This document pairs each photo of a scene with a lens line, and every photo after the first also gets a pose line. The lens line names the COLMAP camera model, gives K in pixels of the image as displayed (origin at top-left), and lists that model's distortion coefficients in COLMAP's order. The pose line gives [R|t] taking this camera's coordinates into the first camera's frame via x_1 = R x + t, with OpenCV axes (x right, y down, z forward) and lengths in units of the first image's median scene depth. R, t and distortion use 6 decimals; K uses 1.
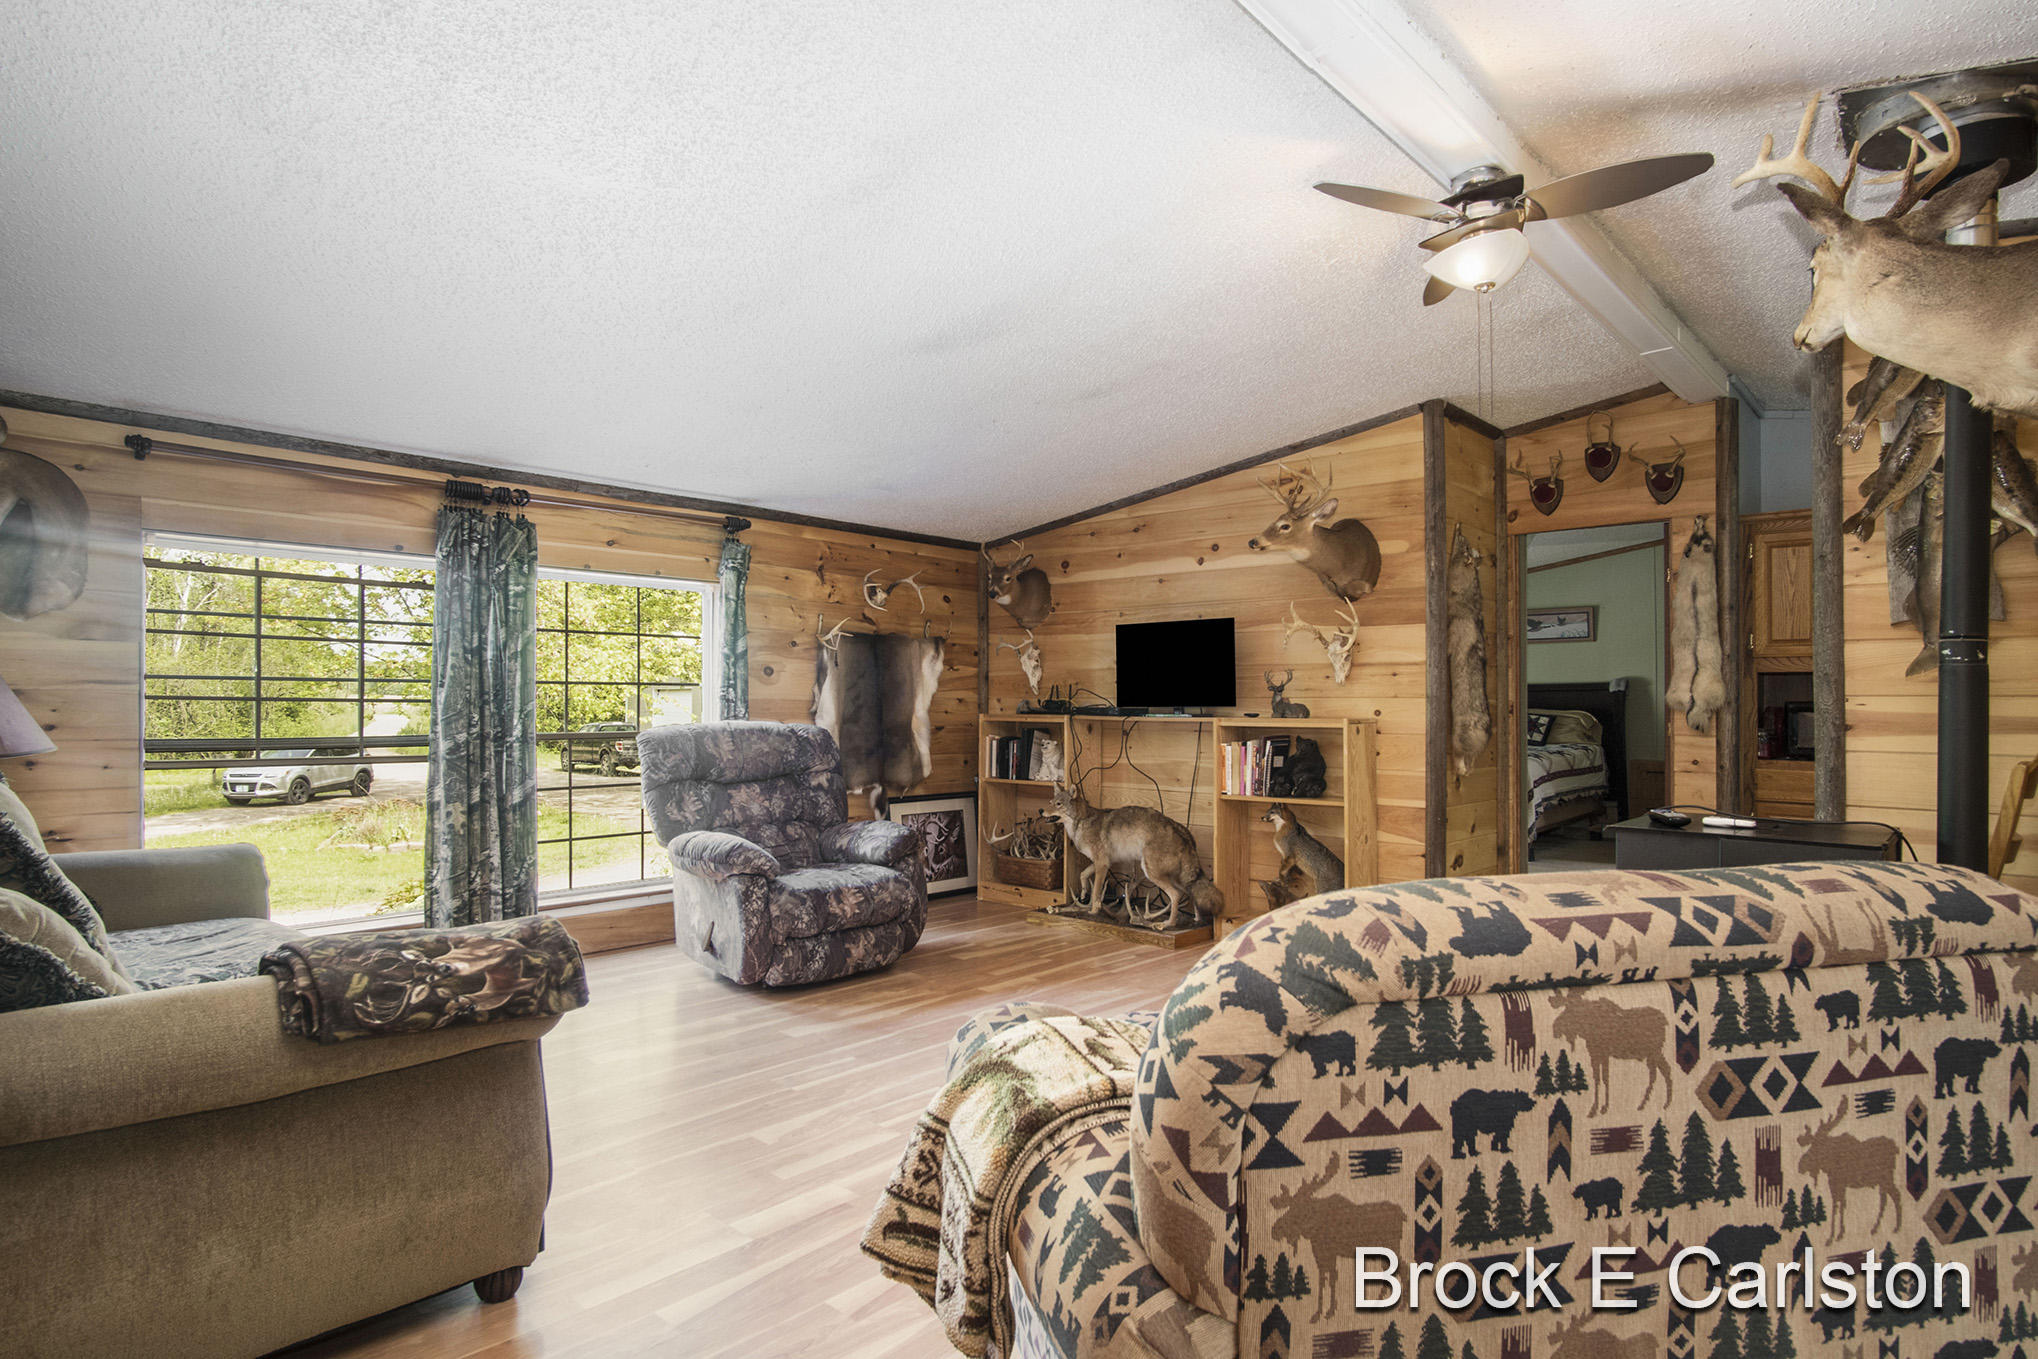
lens RADIAL K [[1119.6, 0, 968.4], [0, 1119.6, 714.4], [0, 0, 1]] dist [-0.036296, 0.002019]
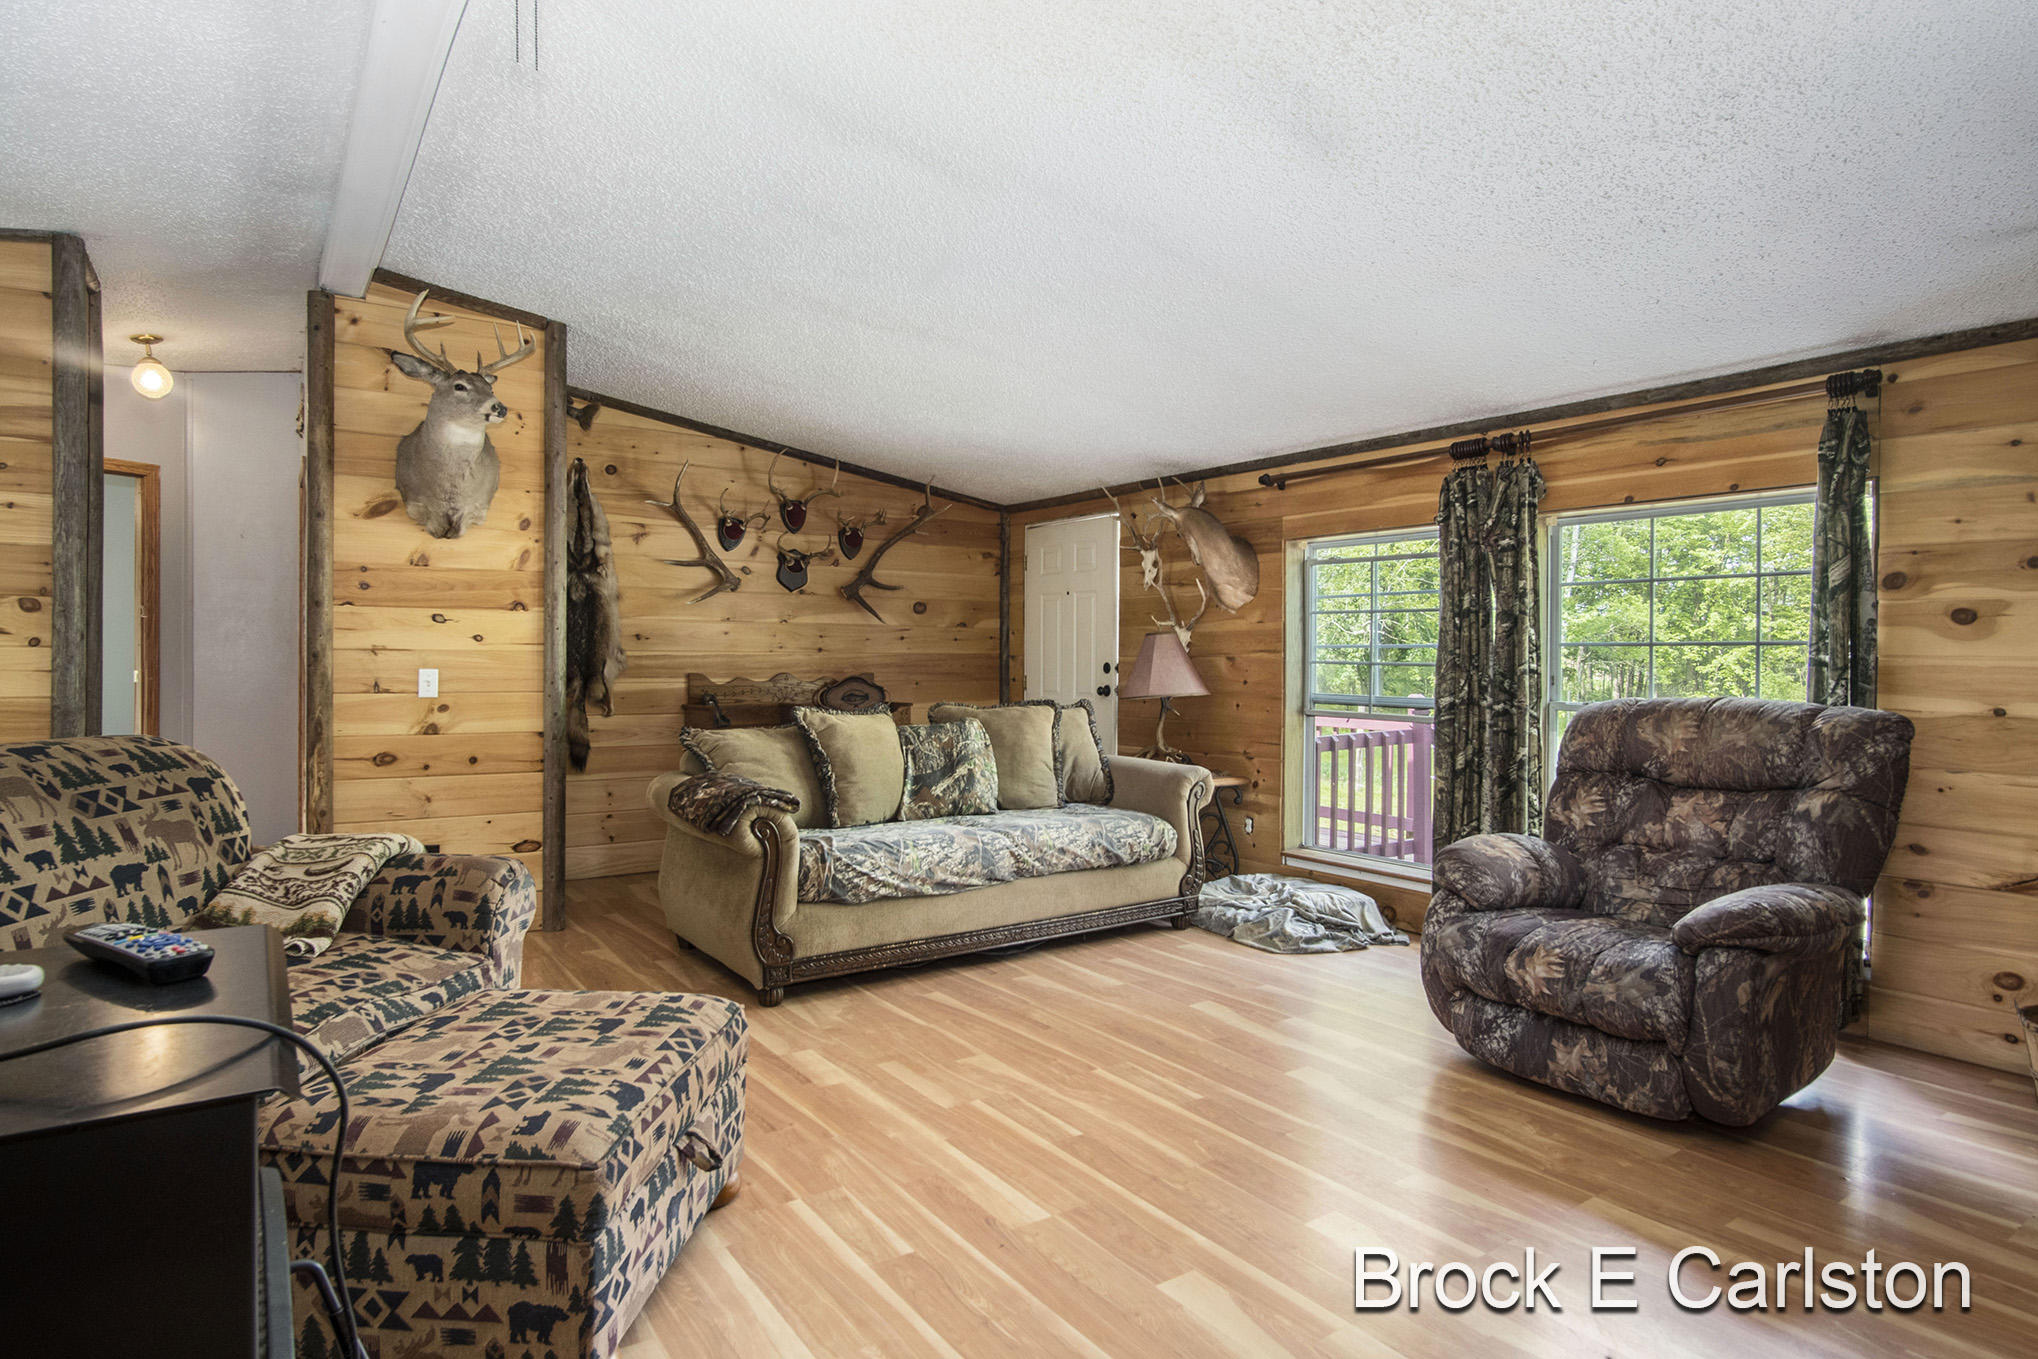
lens RADIAL K [[1119.6, 0, 1034.1], [0, 1119.6, 669.5], [0, 0, 1]] dist [-0.036296, 0.002019]
pose [[-0.174721, 0.004249, -0.984609, 0.547810], [-0.017081, 0.999827, 0.007346, -0.009048], [0.984470, 0.018102, -0.174619, 0.766047]]
